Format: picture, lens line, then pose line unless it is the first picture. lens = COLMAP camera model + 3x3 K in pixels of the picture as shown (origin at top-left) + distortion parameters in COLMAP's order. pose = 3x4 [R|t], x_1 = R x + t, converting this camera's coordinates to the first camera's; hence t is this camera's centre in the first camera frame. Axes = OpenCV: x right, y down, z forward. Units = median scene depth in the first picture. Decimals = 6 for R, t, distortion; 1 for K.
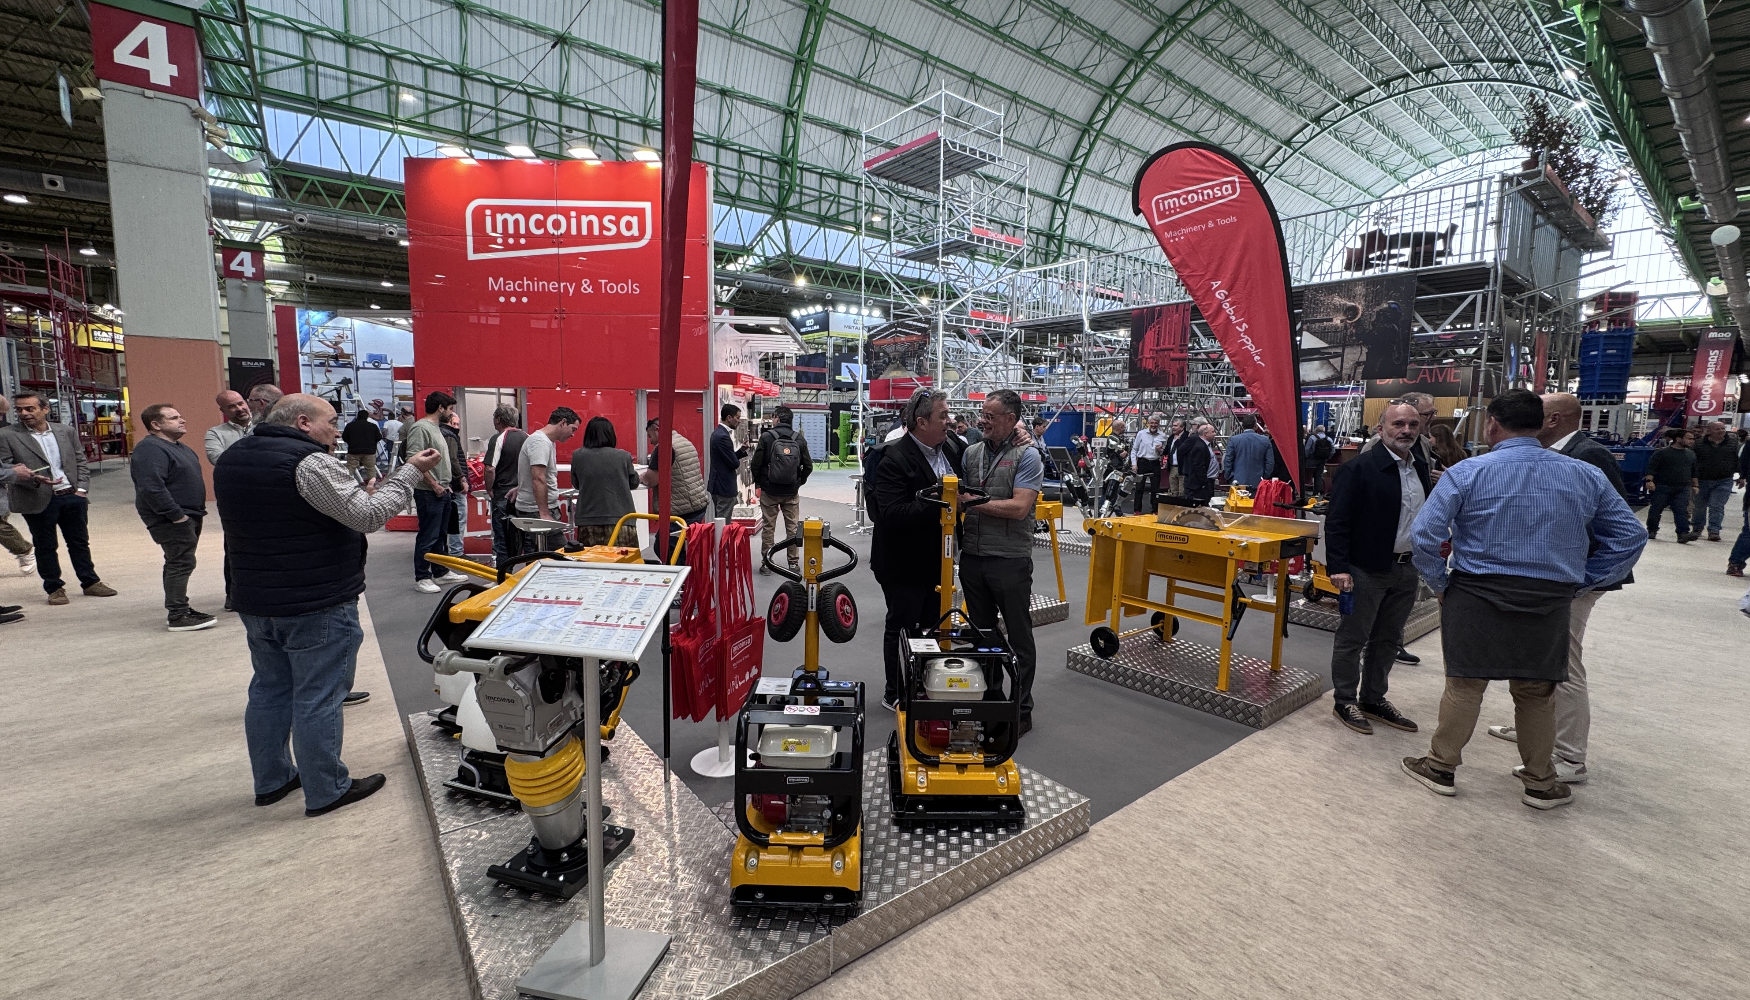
lens RADIAL K [[707.0, 0, 880.7], [0, 707.0, 498.1], [0, 0, 1]] dist [-0.000886, 0.000159]
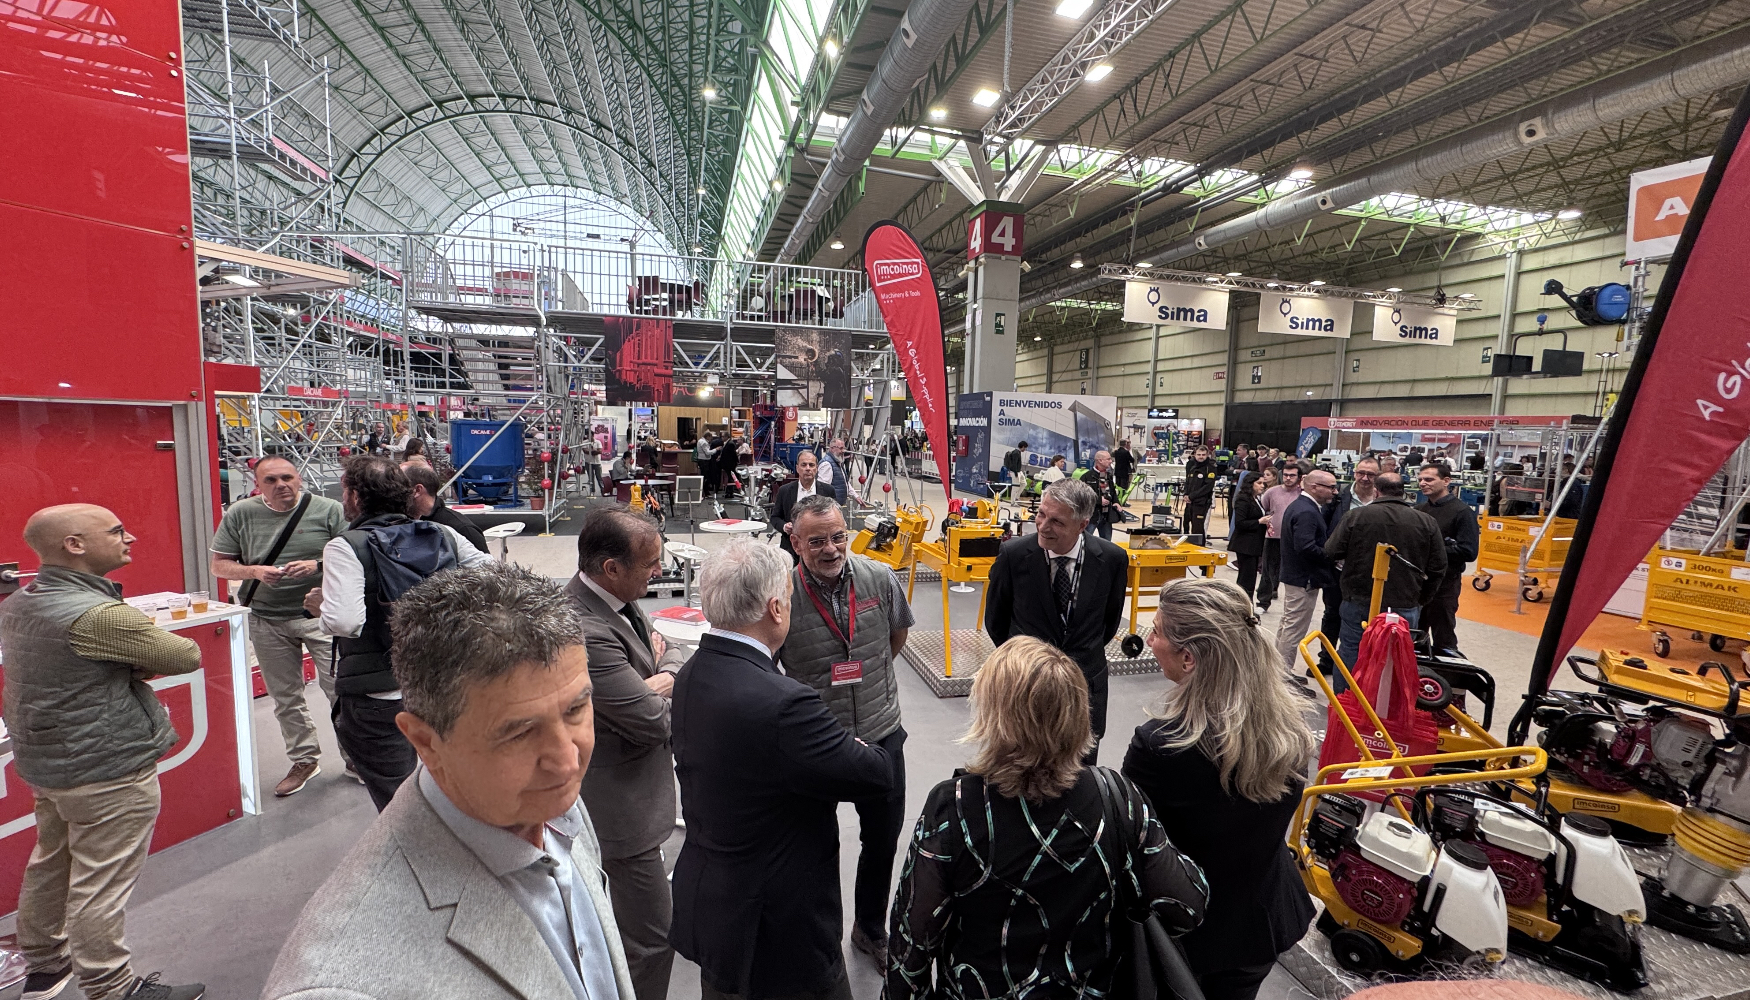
lens RADIAL K [[707.0, 0, 879.3], [0, 707.0, 494.2], [0, 0, 1]] dist [-0.000886, 0.000159]
pose [[0.394763, -0.089191, 0.914444, -0.404488], [0.072970, 0.995177, 0.065564, -0.071086], [-0.915881, 0.040845, 0.399367, 0.321620]]
